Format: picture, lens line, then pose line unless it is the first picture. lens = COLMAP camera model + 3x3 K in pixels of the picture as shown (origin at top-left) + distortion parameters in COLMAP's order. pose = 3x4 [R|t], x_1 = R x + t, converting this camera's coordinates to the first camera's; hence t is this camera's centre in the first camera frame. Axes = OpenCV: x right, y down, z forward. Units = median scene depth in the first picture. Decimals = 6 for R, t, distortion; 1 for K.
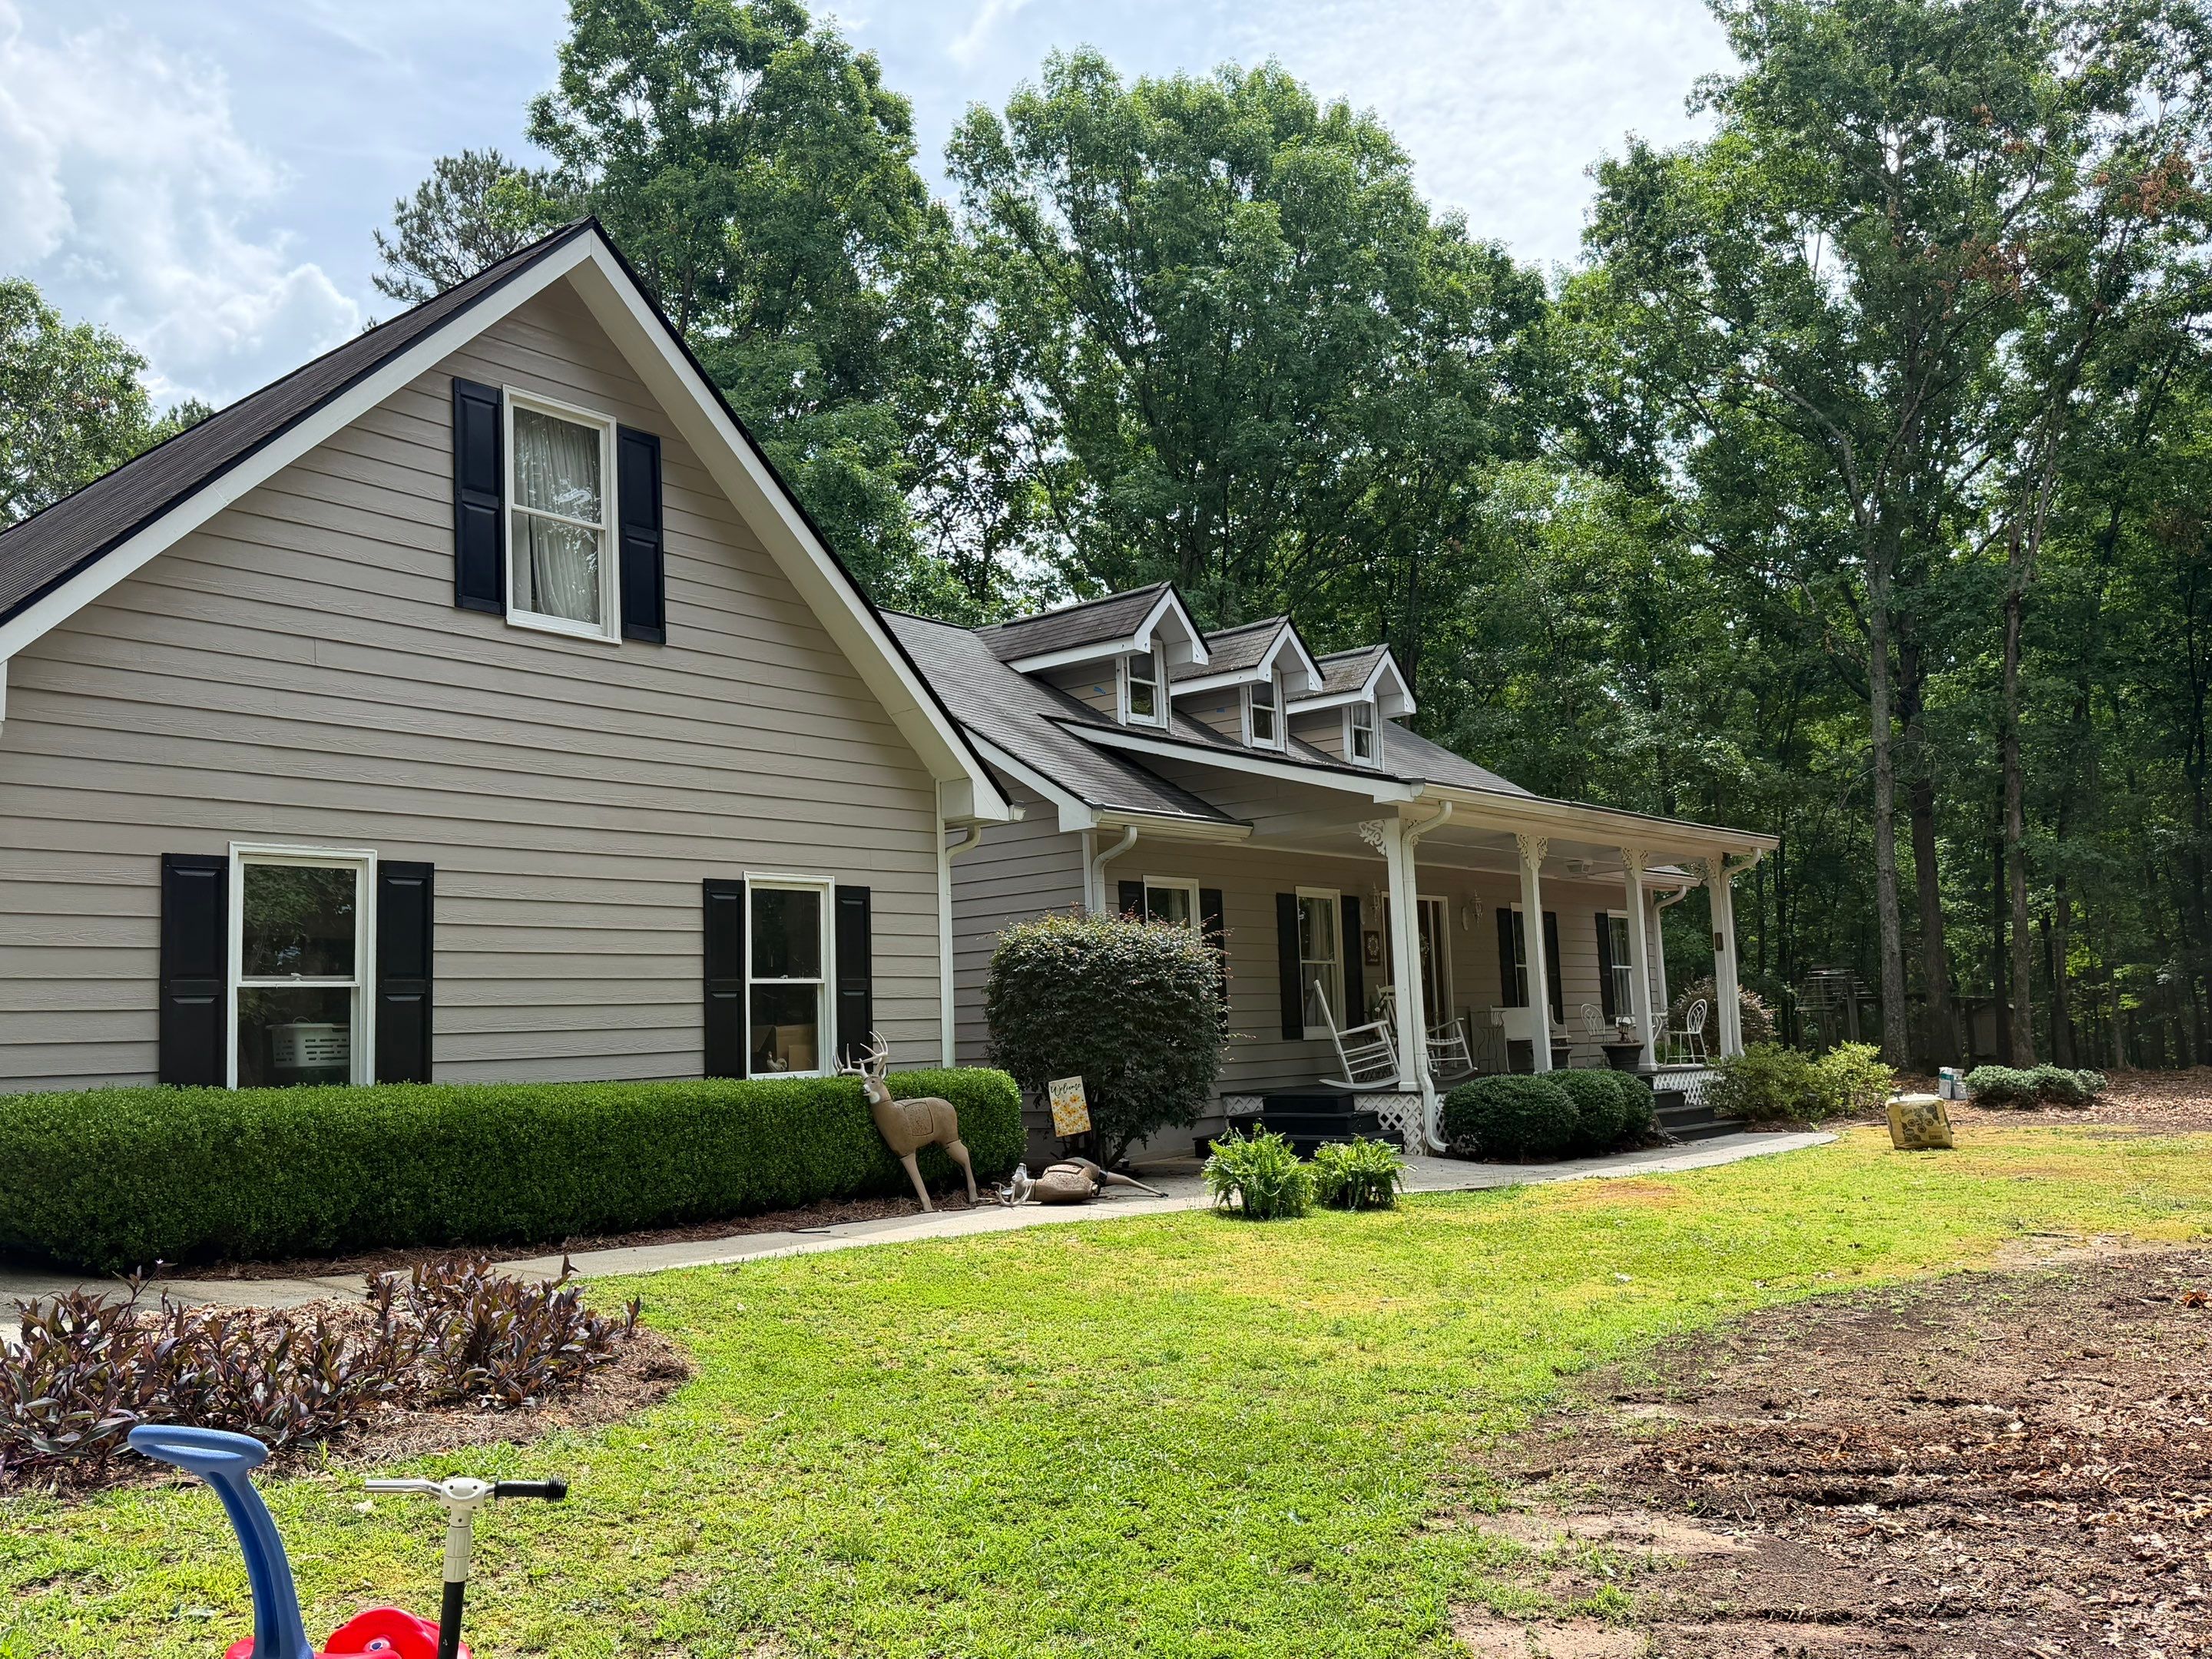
lens RADIAL K [[1824.6, 0, 1106.0], [0, 1824.6, 829.5], [0, 0, 1]] dist [-0.008353, -0.004541]
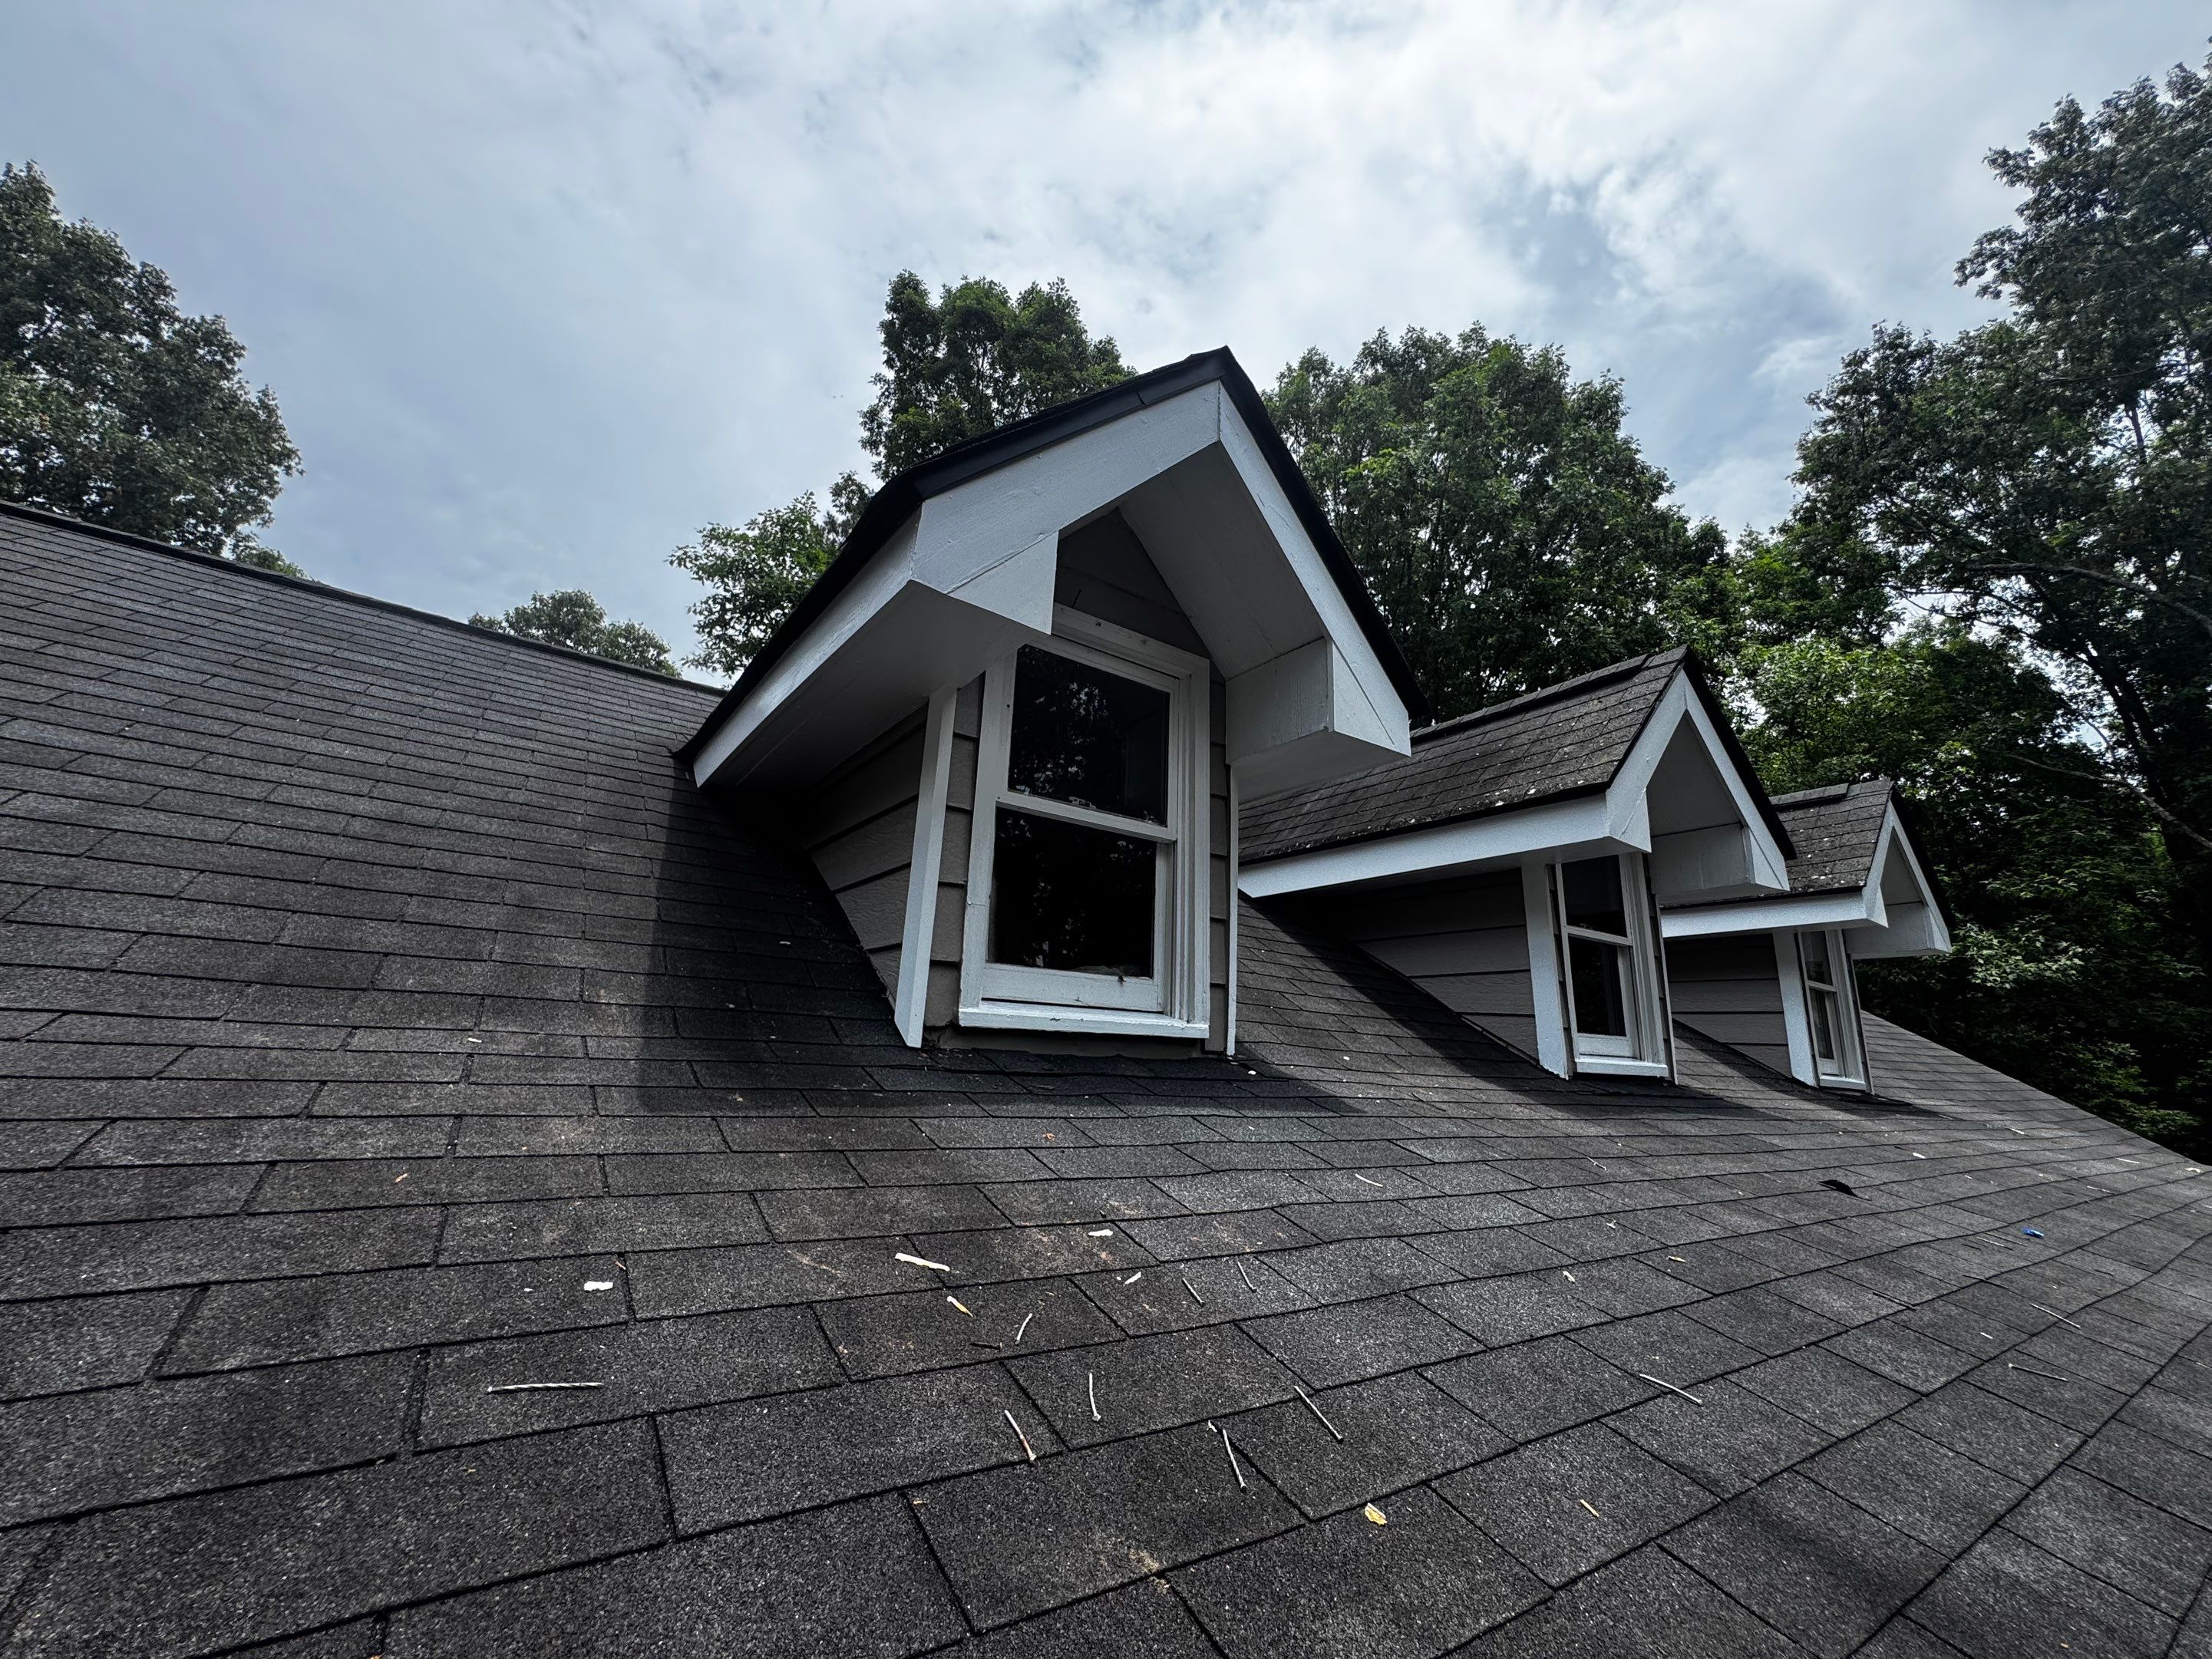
lens RADIAL K [[890.1, 0, 1097.8], [0, 890.1, 823.6], [0, 0, 1]] dist [-0.001834, -0.000294]
pose [[0.958273, 0.010689, -0.285653, 0.047168], [-0.050332, 0.989997, -0.131803, -0.061487], [0.281387, 0.140681, 0.949226, 0.827590]]
